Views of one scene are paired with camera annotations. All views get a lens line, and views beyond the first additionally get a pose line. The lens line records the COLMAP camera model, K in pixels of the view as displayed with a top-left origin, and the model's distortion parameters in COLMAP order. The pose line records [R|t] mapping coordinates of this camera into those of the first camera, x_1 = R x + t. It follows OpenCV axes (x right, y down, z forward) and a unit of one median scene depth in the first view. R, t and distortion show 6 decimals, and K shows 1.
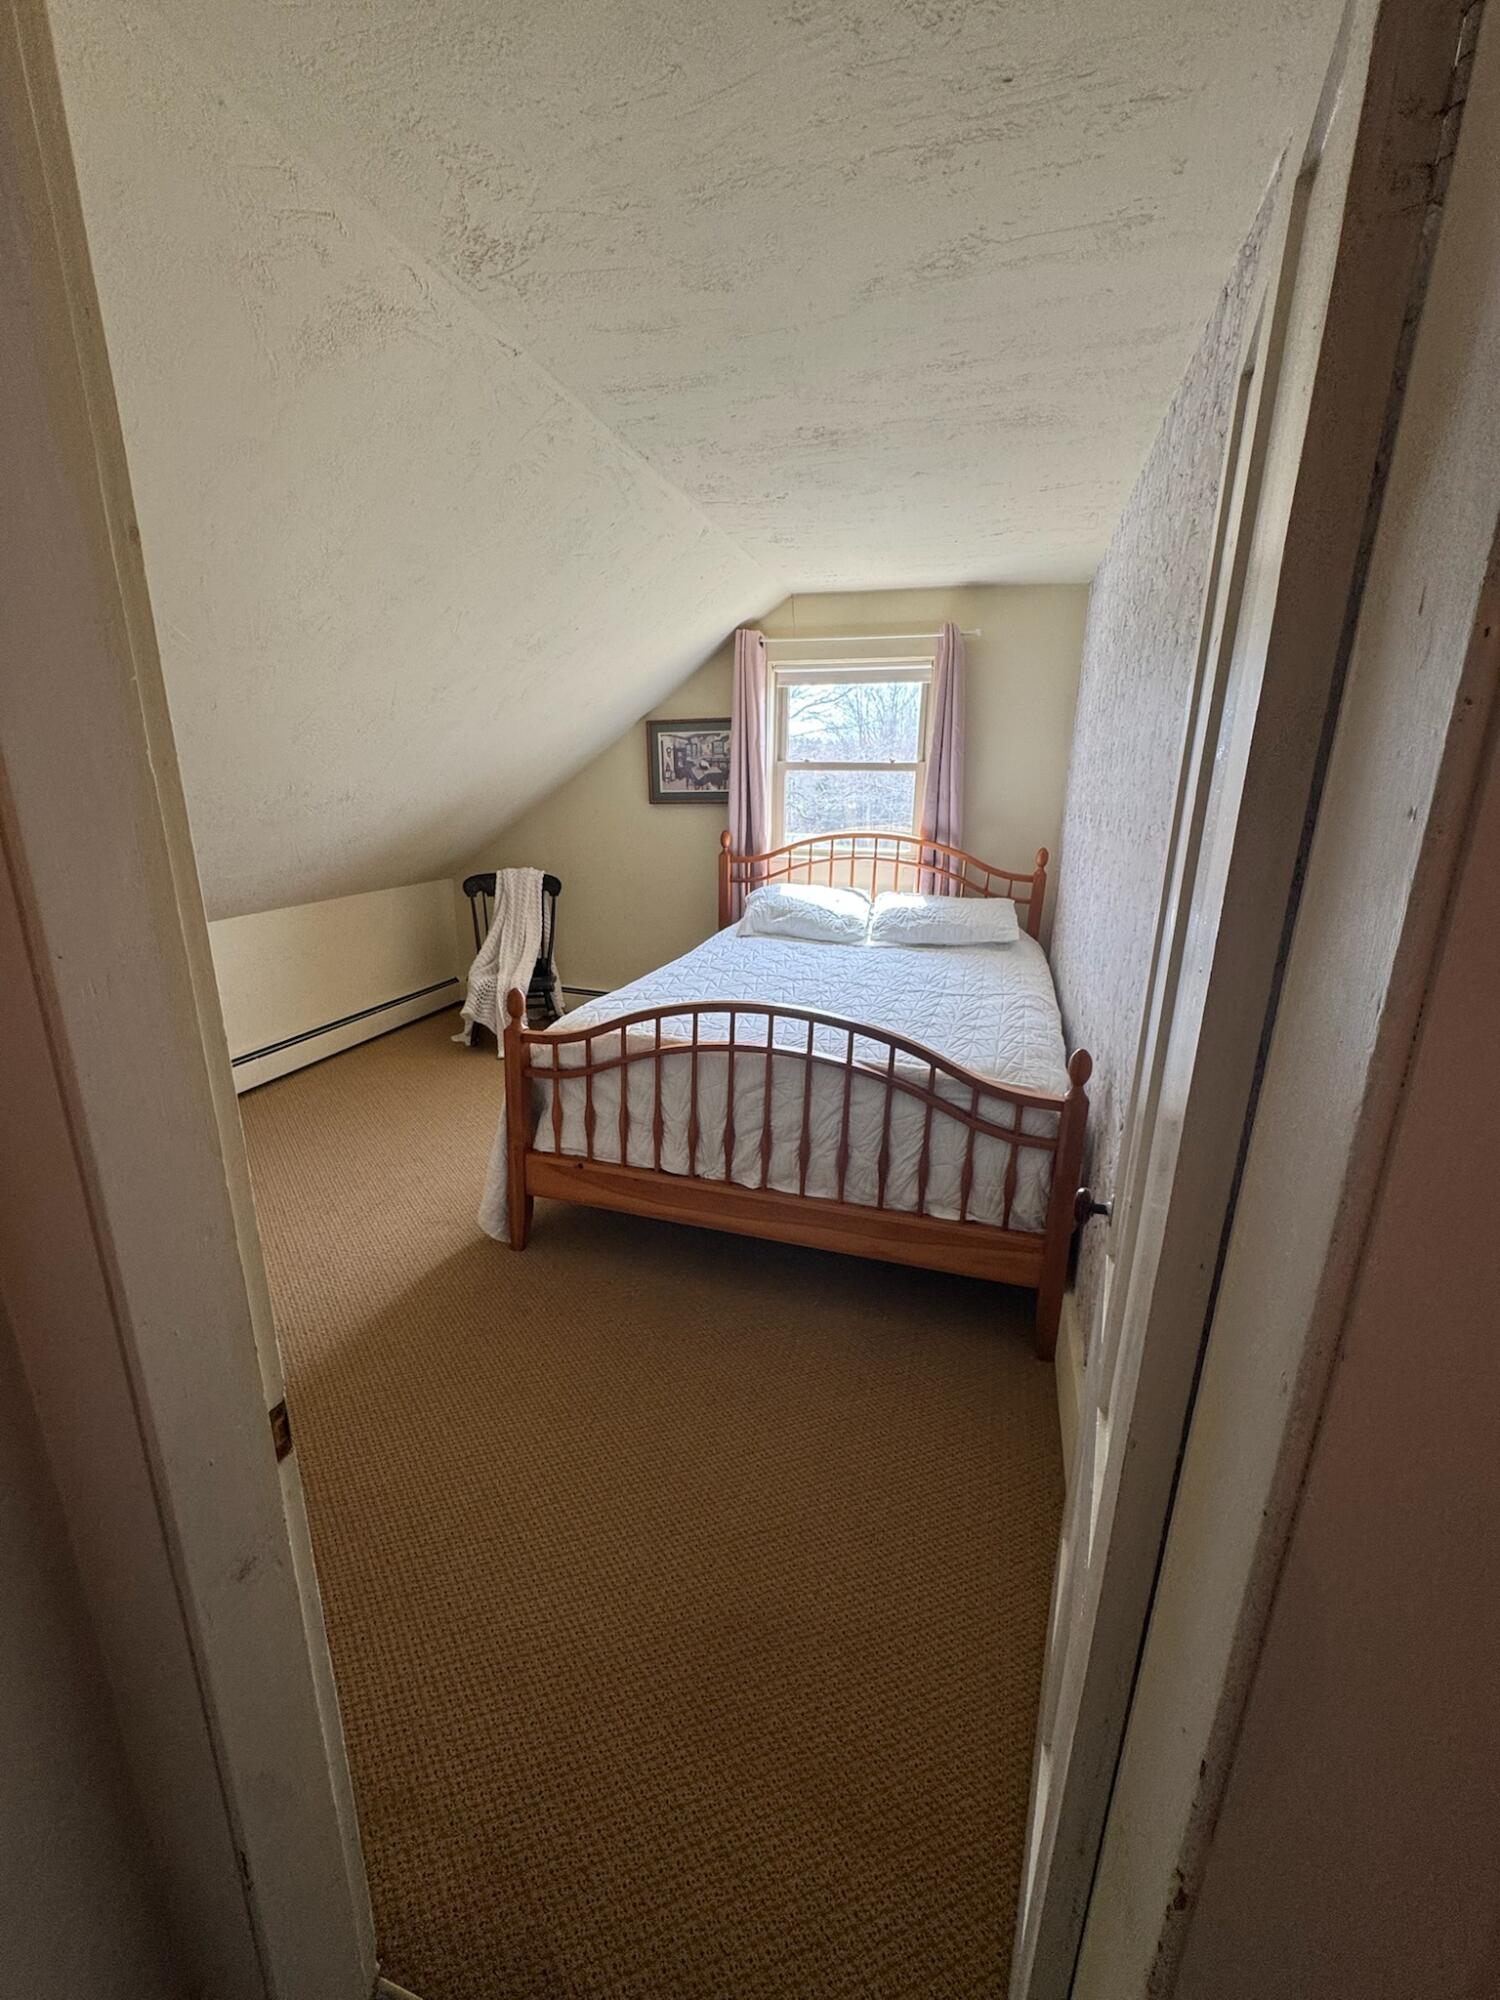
lens RADIAL K [[793.4, 0, 748.8], [0, 793.4, 991.9], [0, 0, 1]] dist [-0.002388, -0.000221]
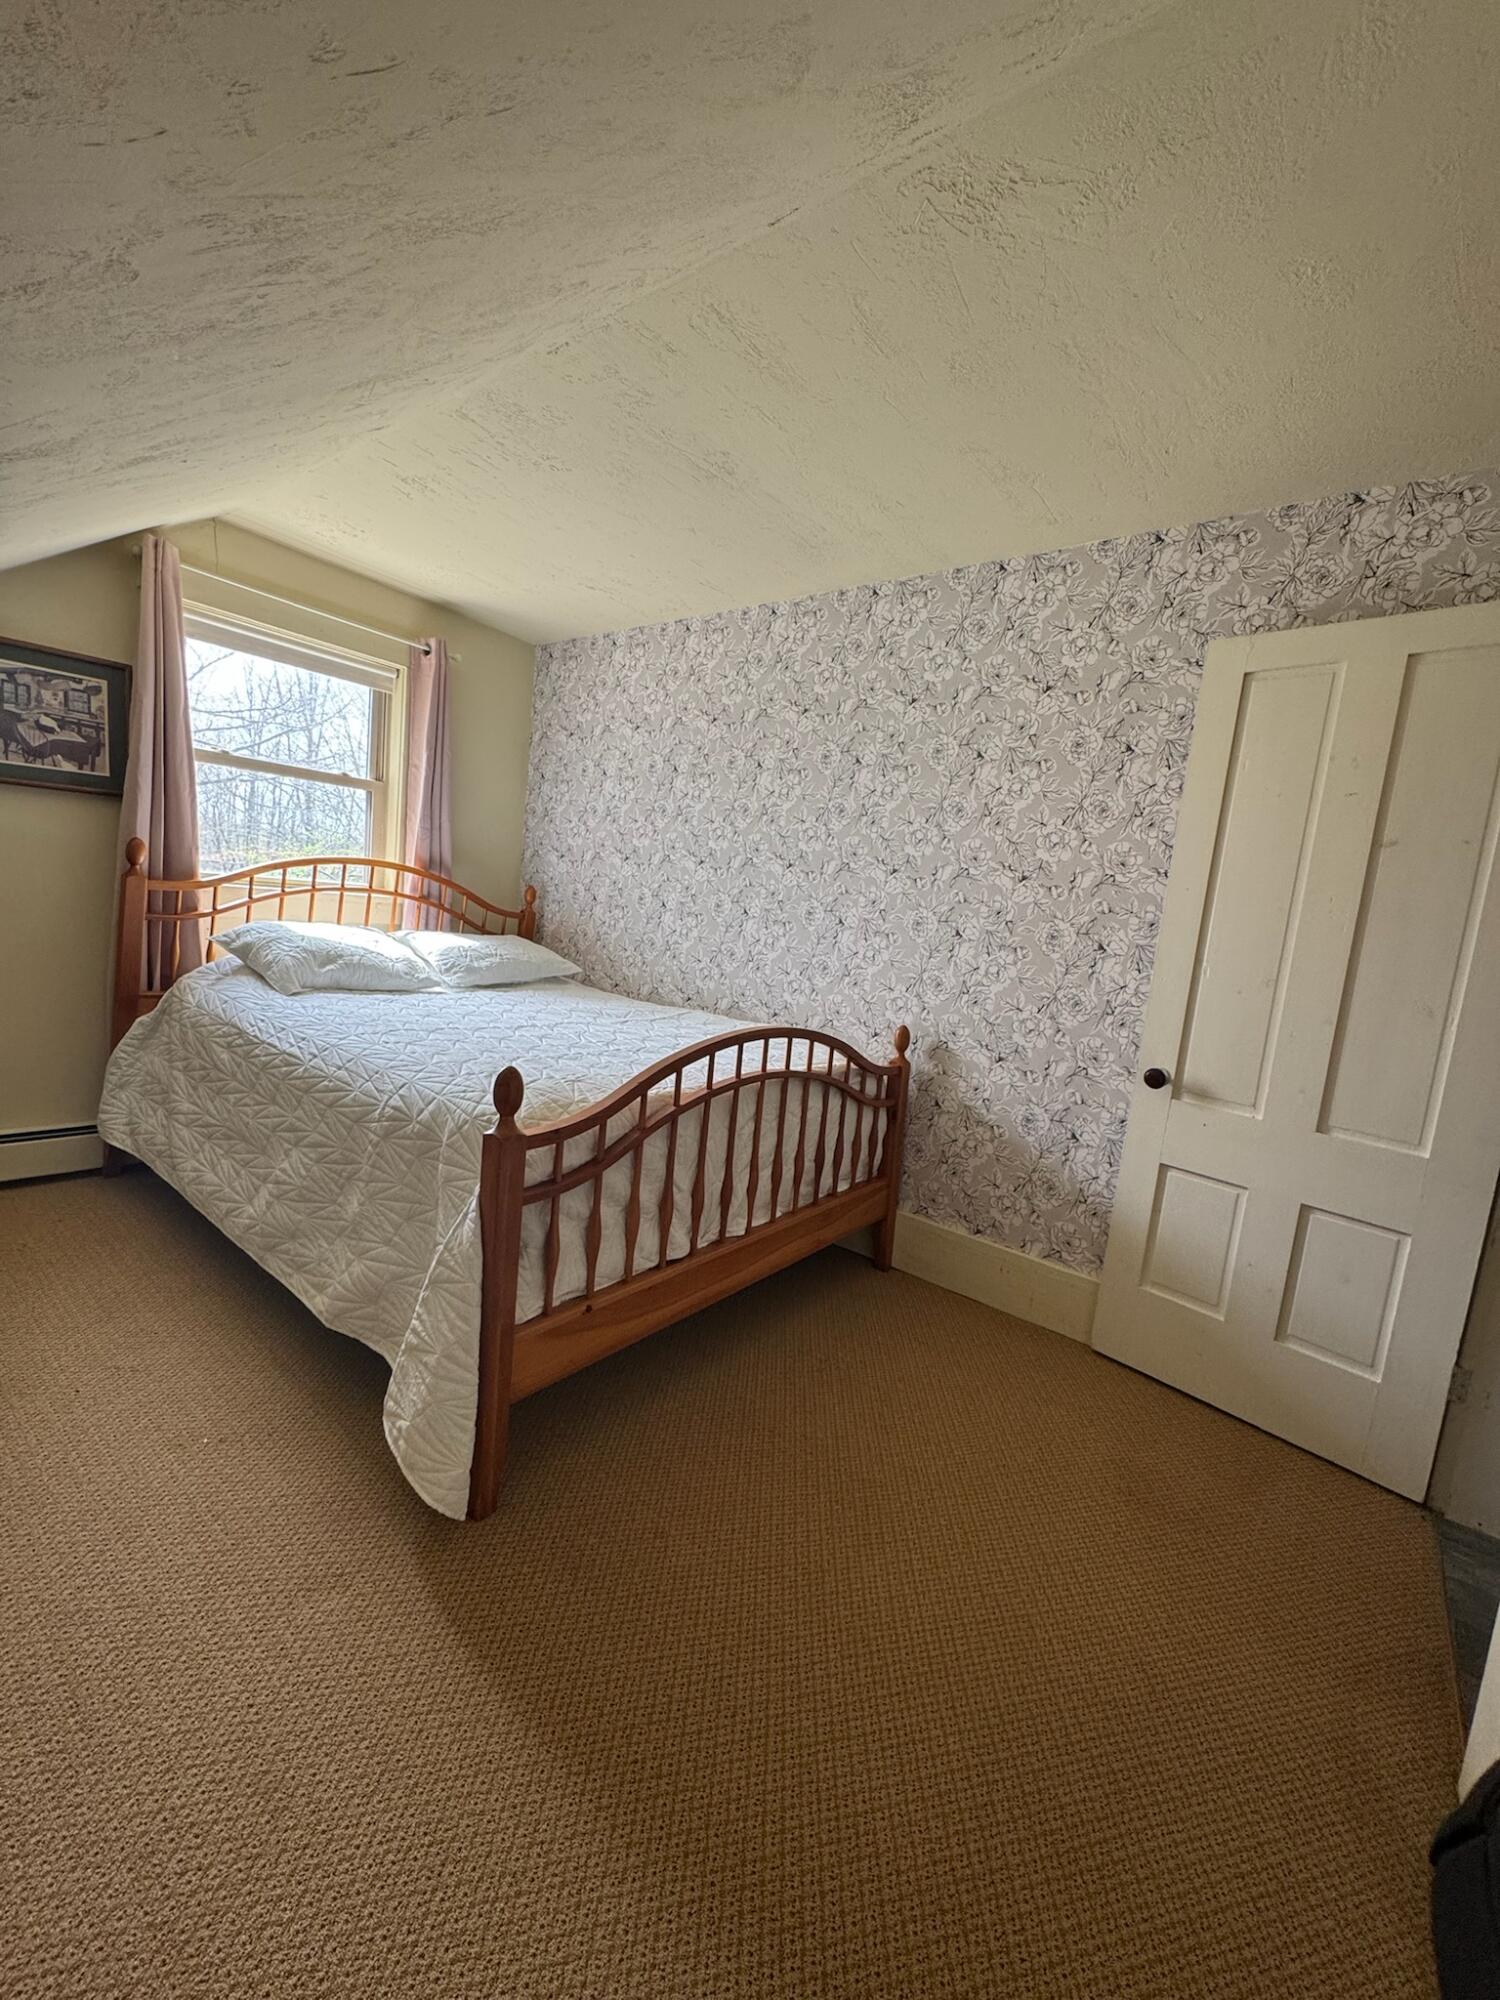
lens RADIAL K [[793.4, 0, 745.1], [0, 793.4, 993.5], [0, 0, 1]] dist [-0.002388, -0.000221]
pose [[0.370557, -0.084060, 0.924998, -0.785156], [0.145227, 0.988891, 0.031688, -0.054837], [-0.917386, 0.122593, 0.378649, 0.588840]]
